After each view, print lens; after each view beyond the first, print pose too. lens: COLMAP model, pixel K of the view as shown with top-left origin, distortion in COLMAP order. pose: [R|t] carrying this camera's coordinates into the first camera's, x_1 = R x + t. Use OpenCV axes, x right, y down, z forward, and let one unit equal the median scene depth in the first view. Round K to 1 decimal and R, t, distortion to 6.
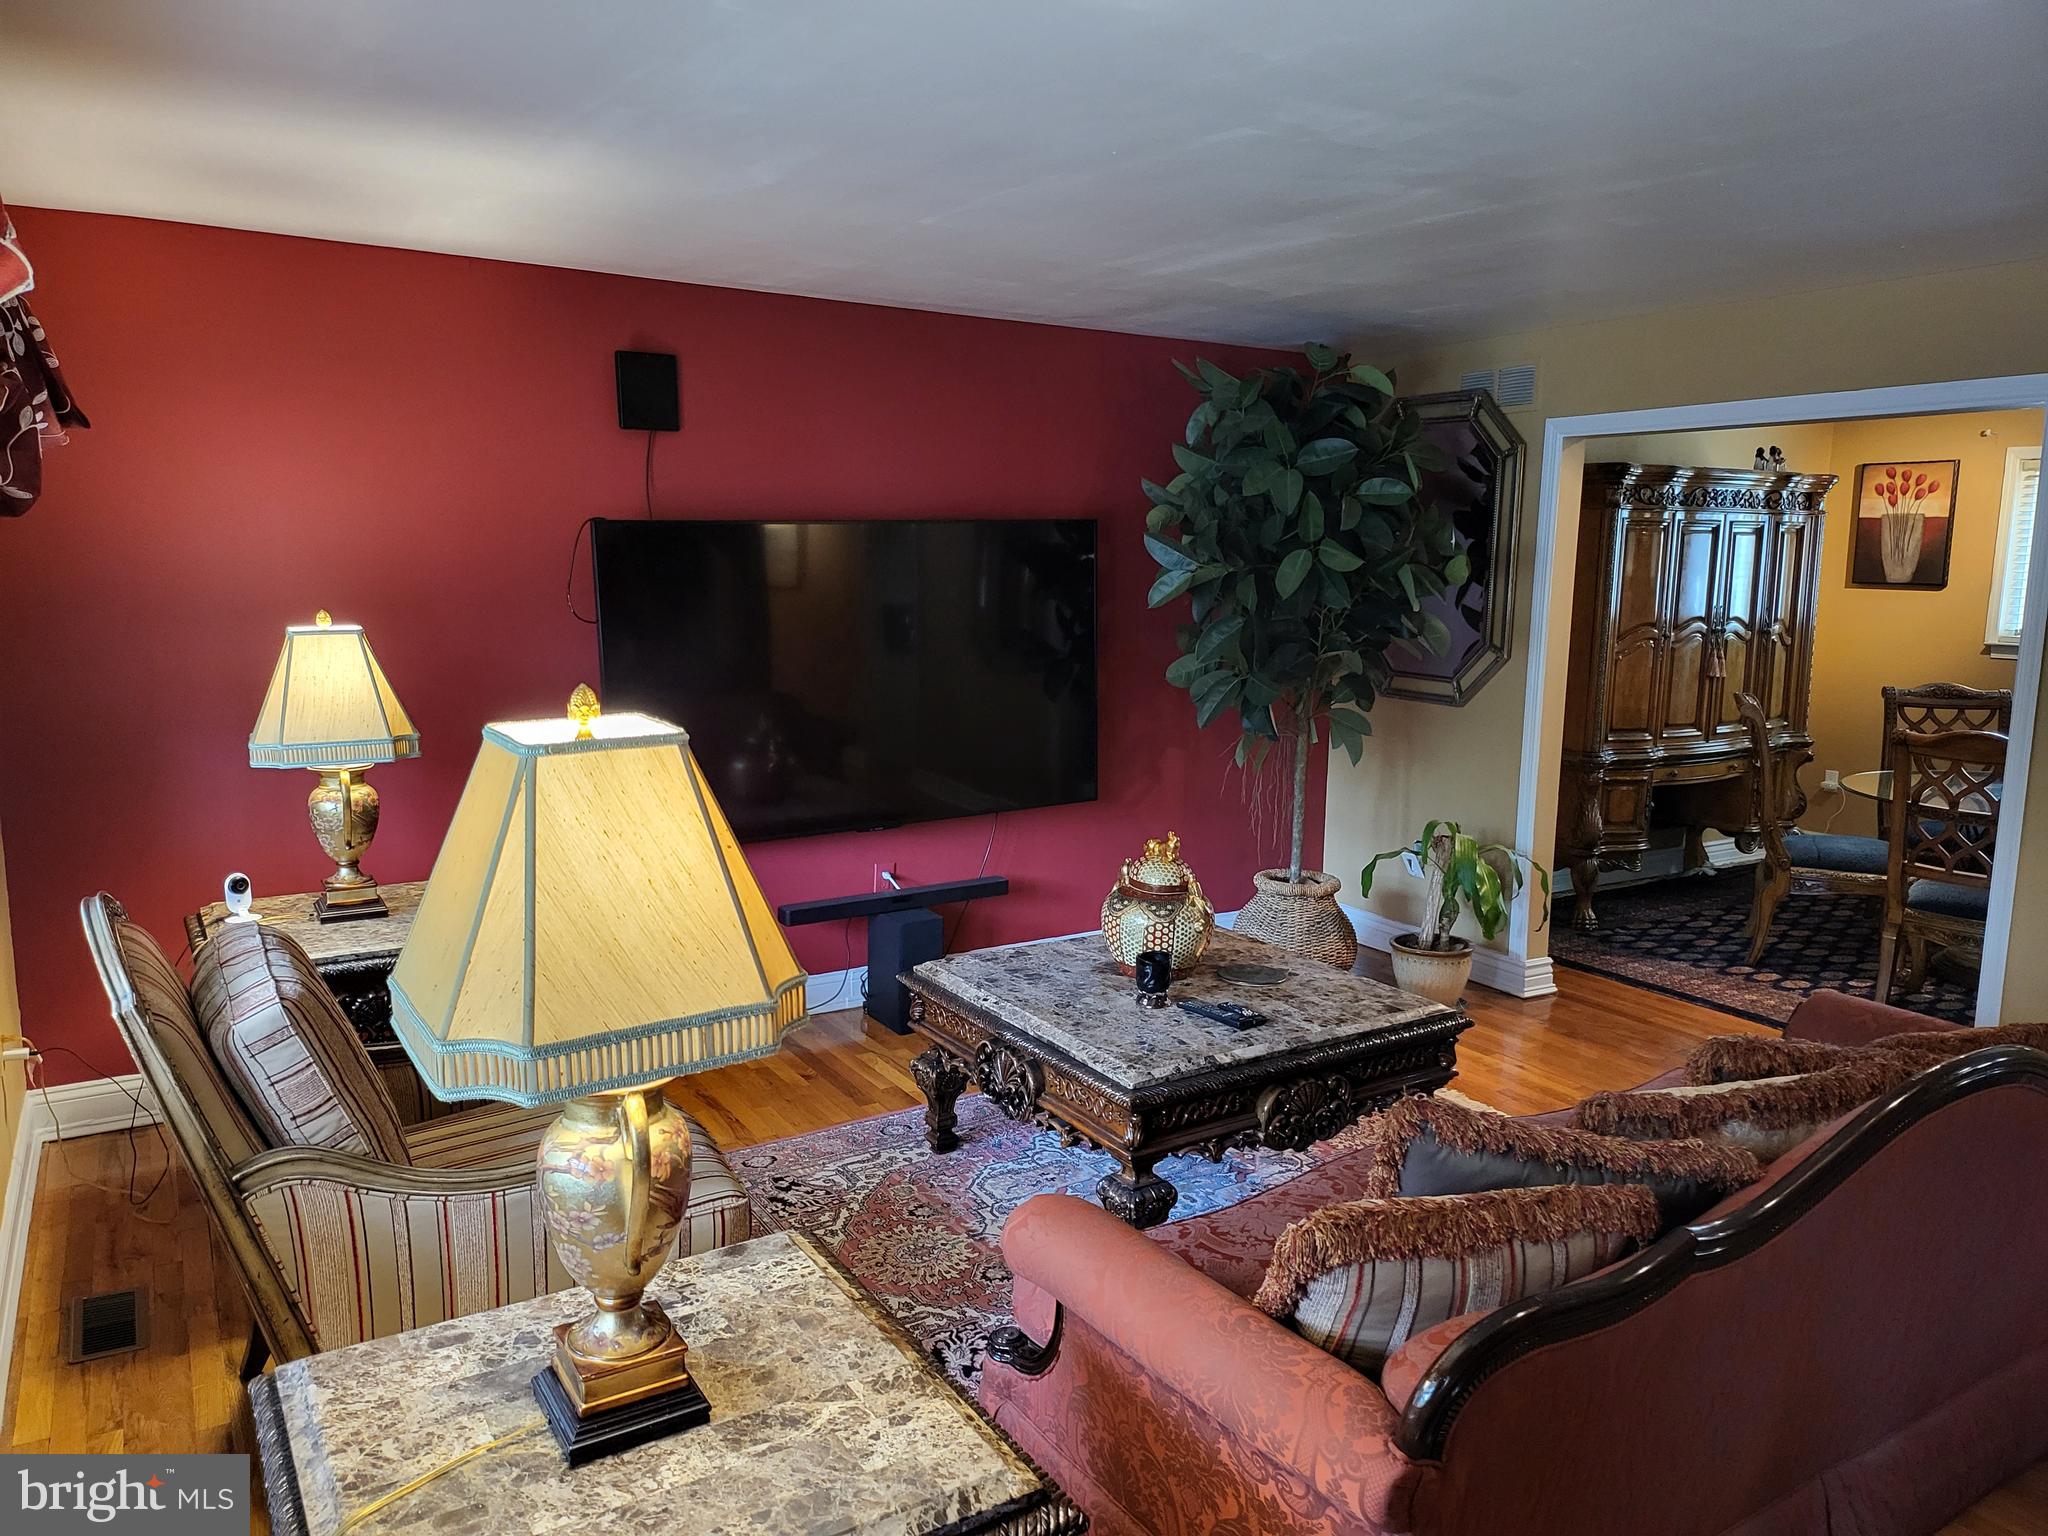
lens RADIAL K [[1447.5, 0, 1033.0], [0, 1447.5, 765.8], [0, 0, 1]] dist [0.061567, -0.069148]
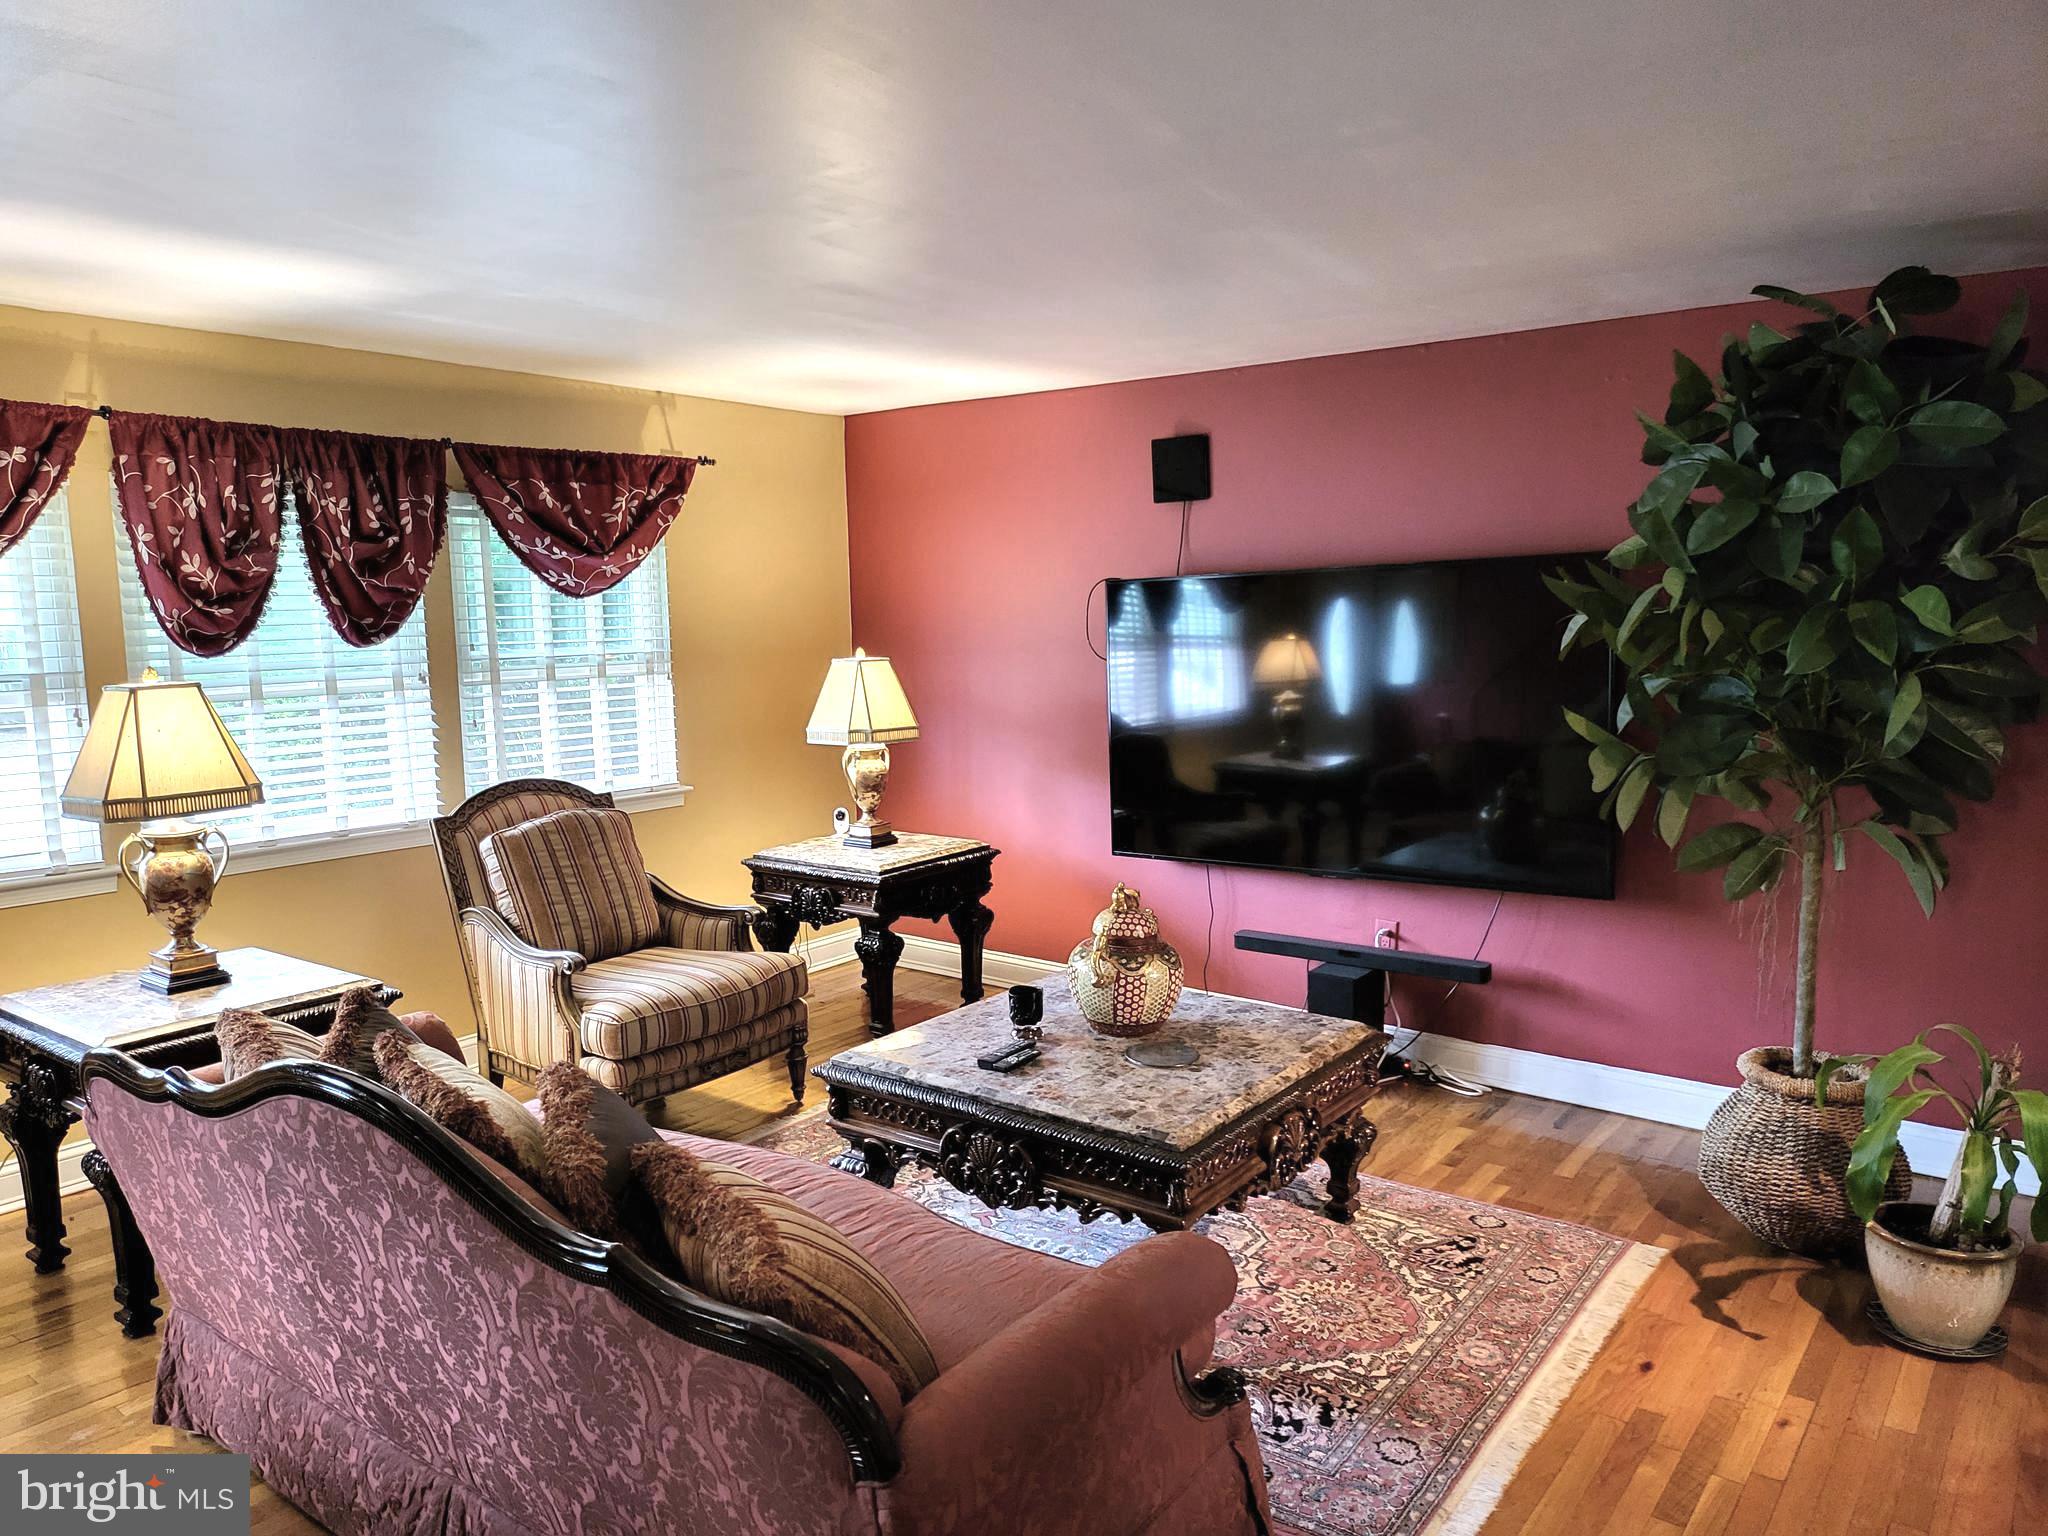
lens RADIAL K [[1447.5, 0, 1033.0], [0, 1447.5, 765.8], [0, 0, 1]] dist [0.061567, -0.069148]
pose [[0.360126, 0.091108, -0.928444, 0.966698], [-0.121184, 0.991356, 0.050276, -0.075262], [0.924999, 0.094407, 0.368054, 0.568825]]
